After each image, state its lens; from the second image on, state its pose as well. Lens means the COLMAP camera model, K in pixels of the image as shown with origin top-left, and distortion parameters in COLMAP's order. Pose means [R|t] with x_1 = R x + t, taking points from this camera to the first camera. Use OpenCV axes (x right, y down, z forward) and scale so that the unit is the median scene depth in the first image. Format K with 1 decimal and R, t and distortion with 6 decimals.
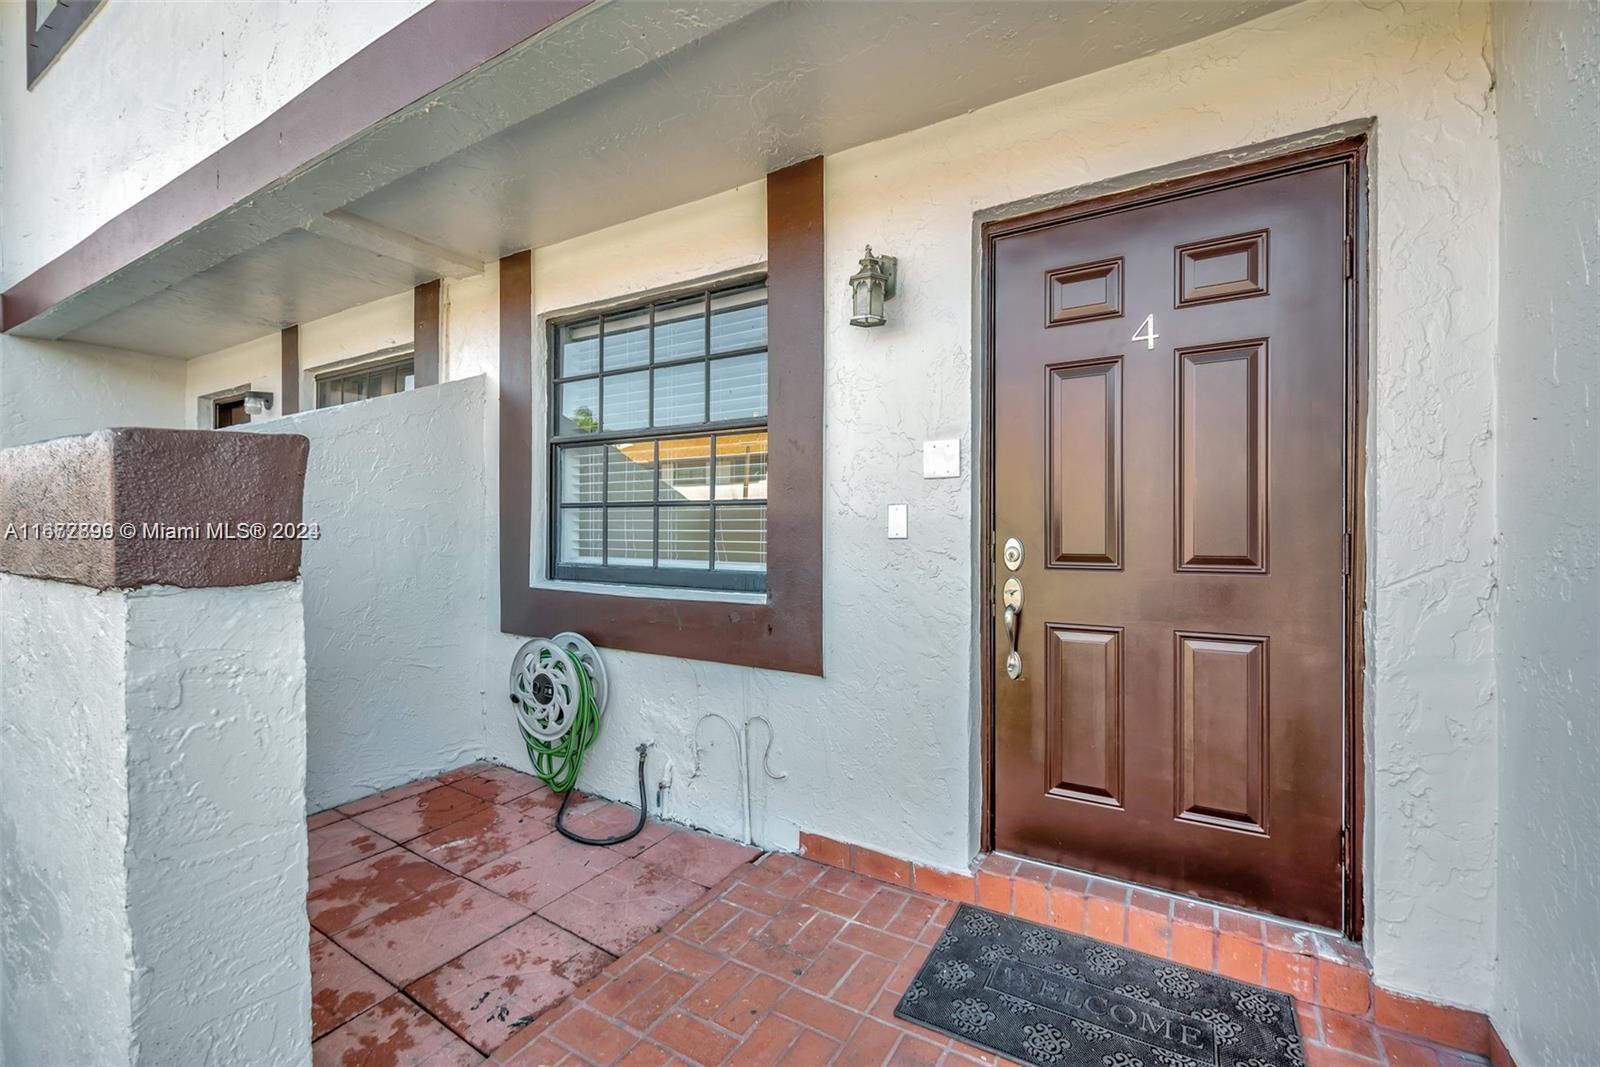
lens RADIAL K [[650.6, 0, 820.9], [0, 650.6, 509.5], [0, 0, 1]] dist [0.001594, 0.000325]
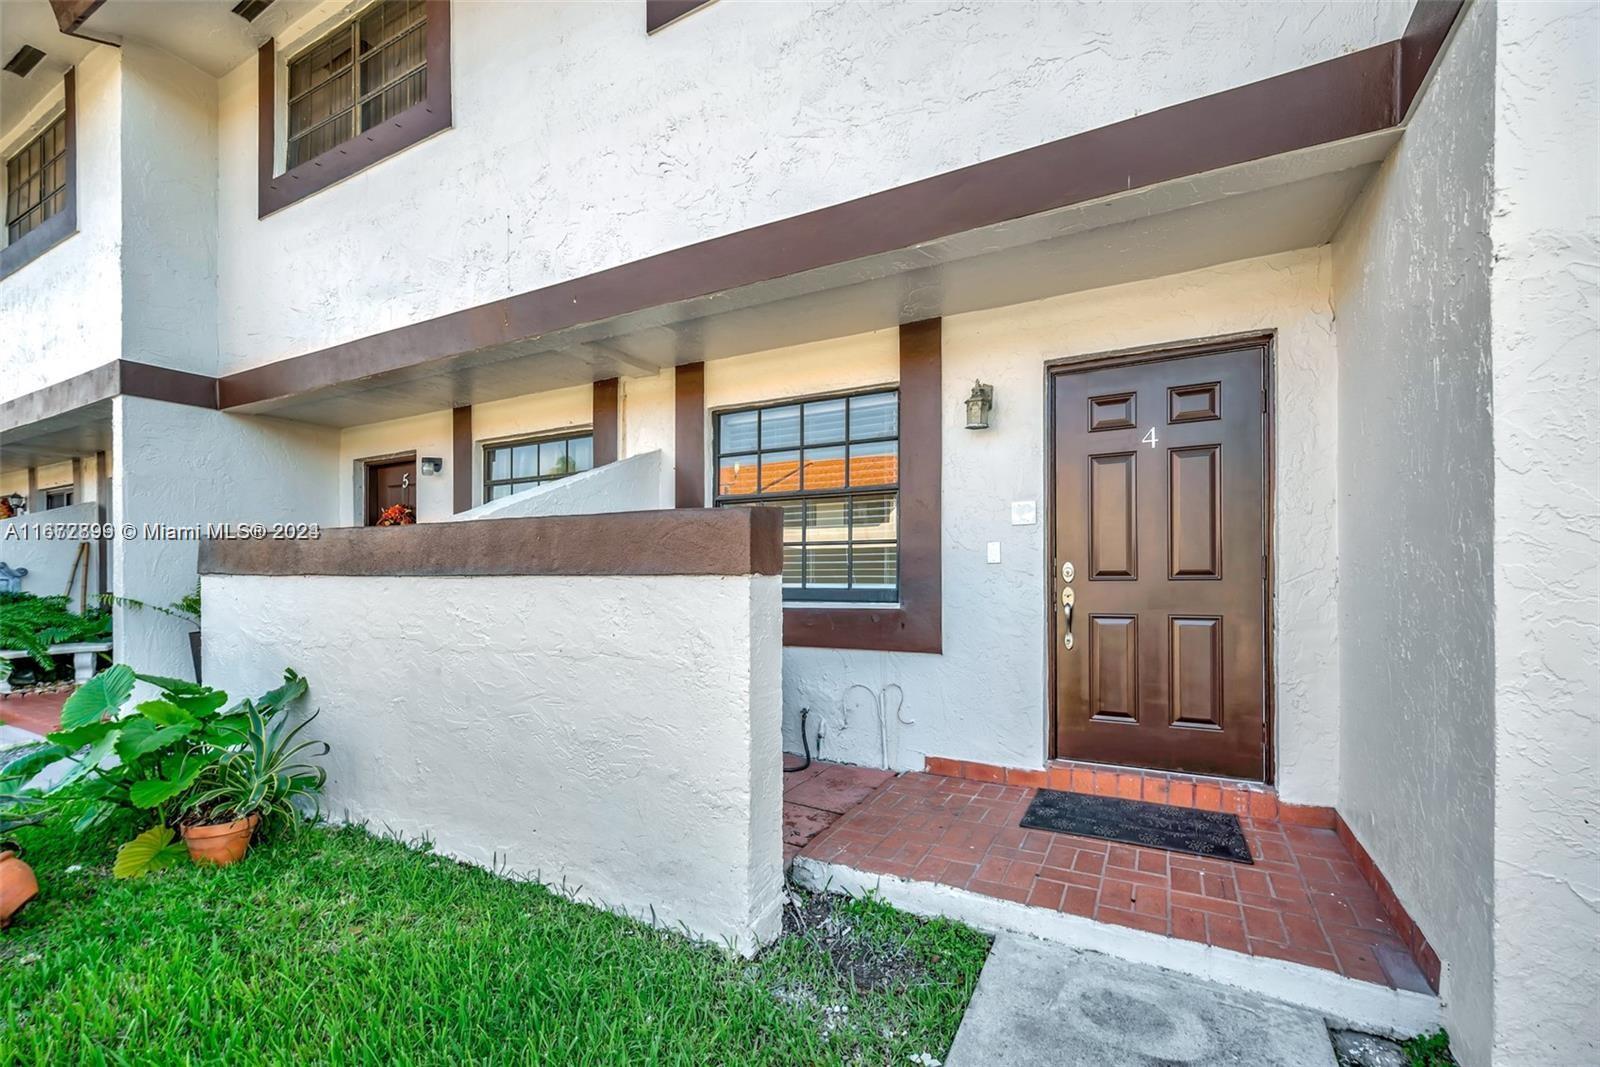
lens RADIAL K [[642.4, 0, 820.3], [0, 642.4, 554.8], [0, 0, 1]] dist [-0.001446, -0.000111]
pose [[0.999054, -0.007345, 0.042873, -0.387081], [0.007296, 0.999973, 0.001290, 0.019496], [-0.042881, -0.000976, 0.999080, -0.563748]]
